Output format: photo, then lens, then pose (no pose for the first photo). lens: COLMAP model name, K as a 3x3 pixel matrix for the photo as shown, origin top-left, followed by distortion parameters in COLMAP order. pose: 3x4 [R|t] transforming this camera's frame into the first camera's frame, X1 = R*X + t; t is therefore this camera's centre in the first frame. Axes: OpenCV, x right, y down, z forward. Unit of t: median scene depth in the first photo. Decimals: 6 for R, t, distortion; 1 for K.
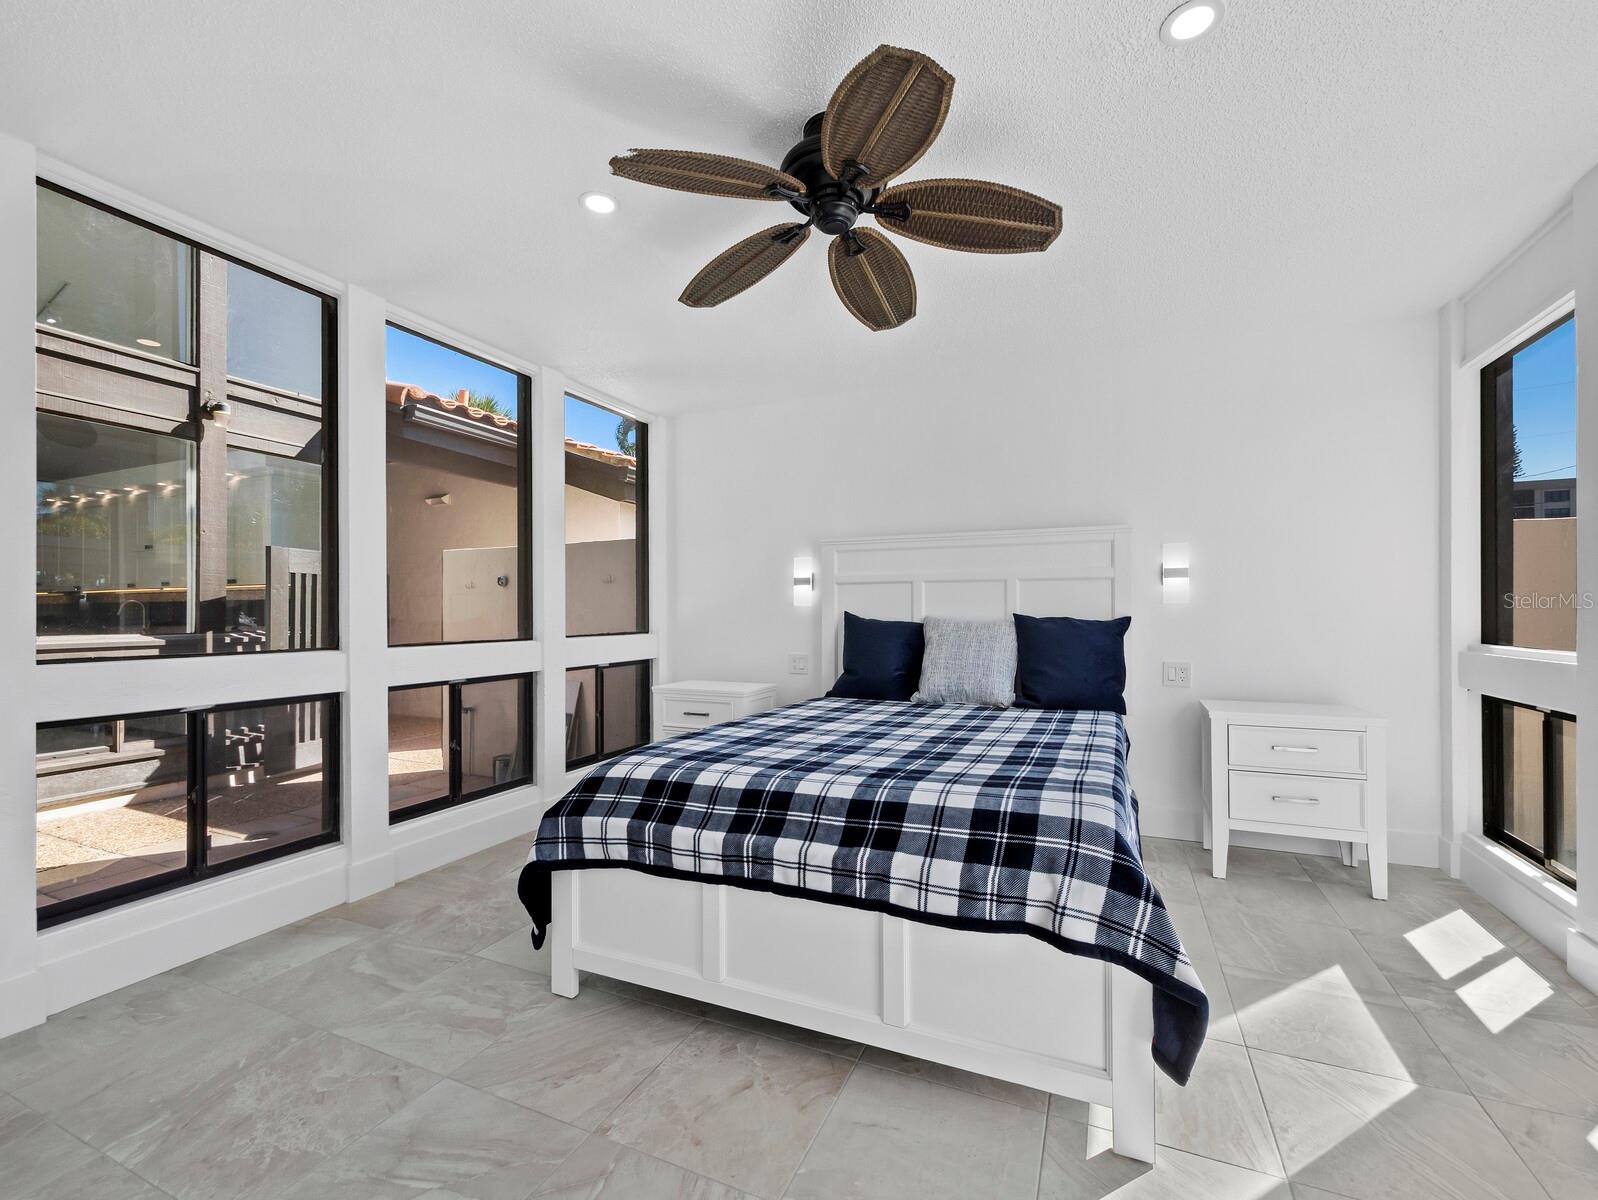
lens RADIAL K [[676.0, 0, 807.3], [0, 676.0, 606.6], [0, 0, 1]] dist [-0.000570, 0.000721]
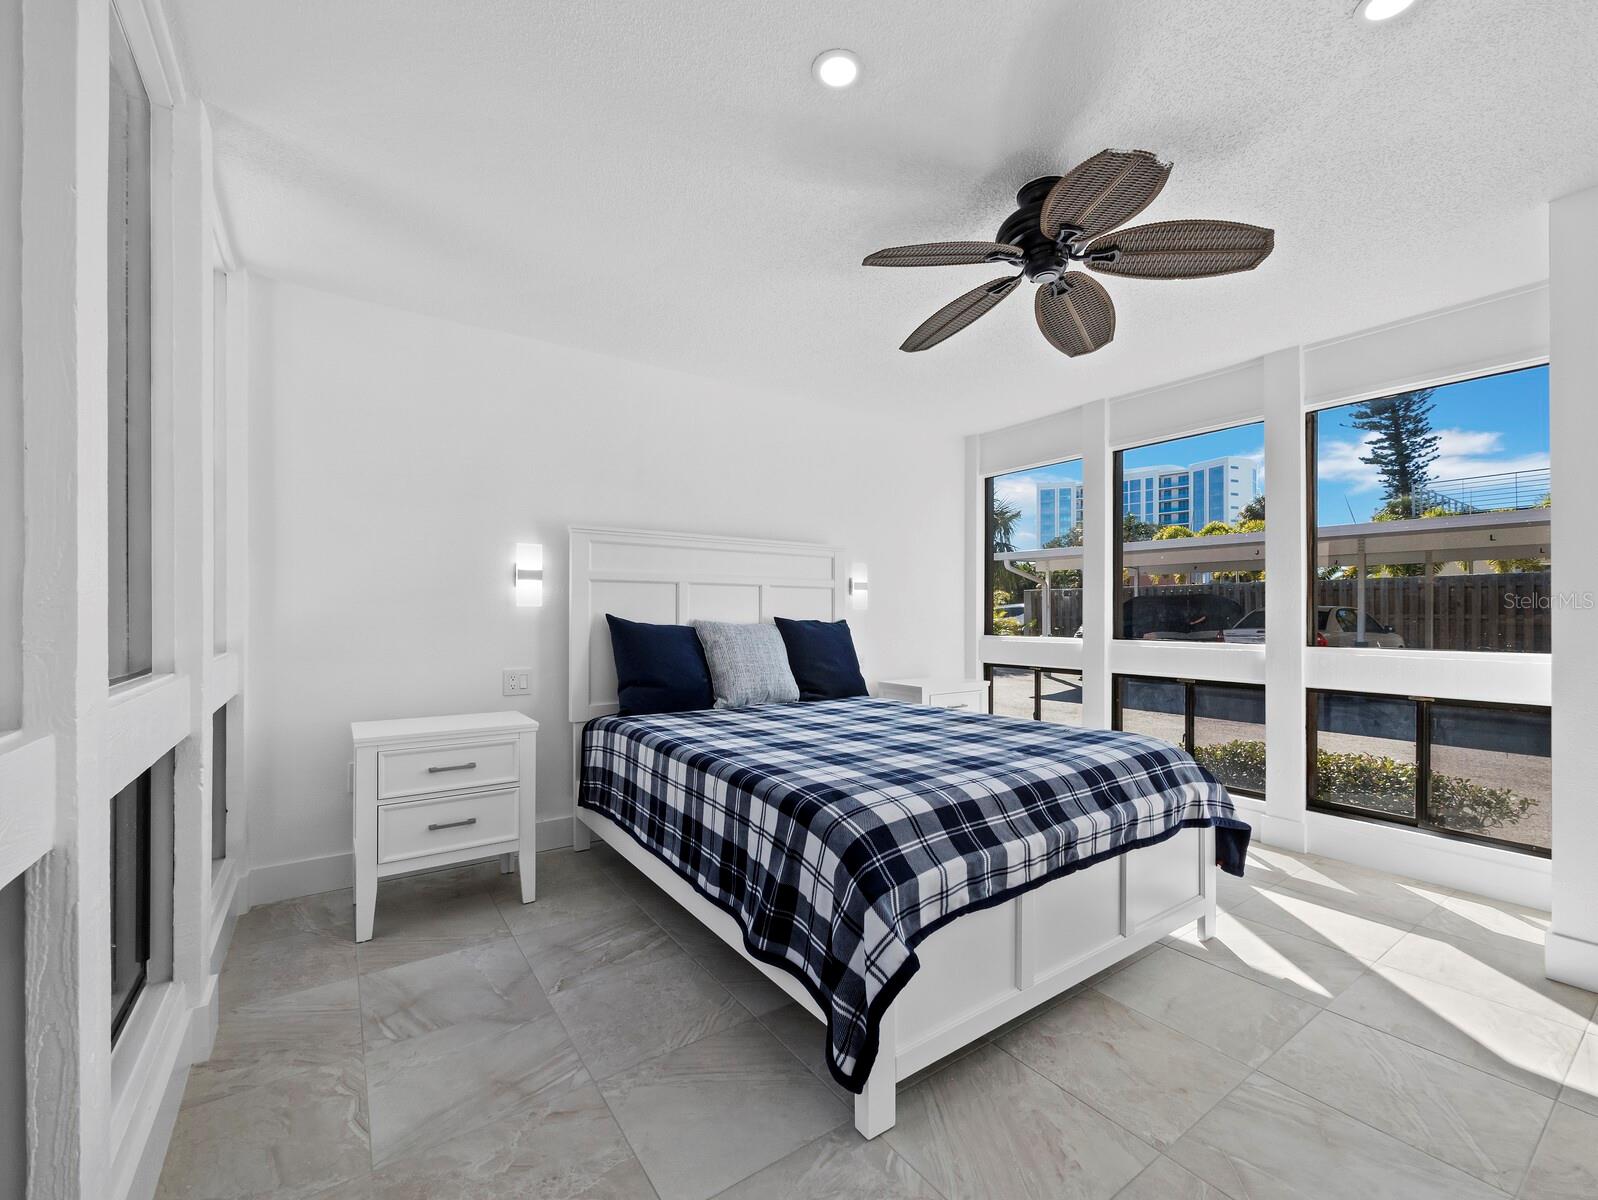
lens RADIAL K [[676.0, 0, 802.6], [0, 676.0, 609.4], [0, 0, 1]] dist [-0.000570, 0.000721]
pose [[0.517197, 0.011551, 0.855788, -0.658173], [-0.009359, 0.999925, -0.007840, 0.006446], [-0.855815, -0.003955, 0.517267, 0.437206]]
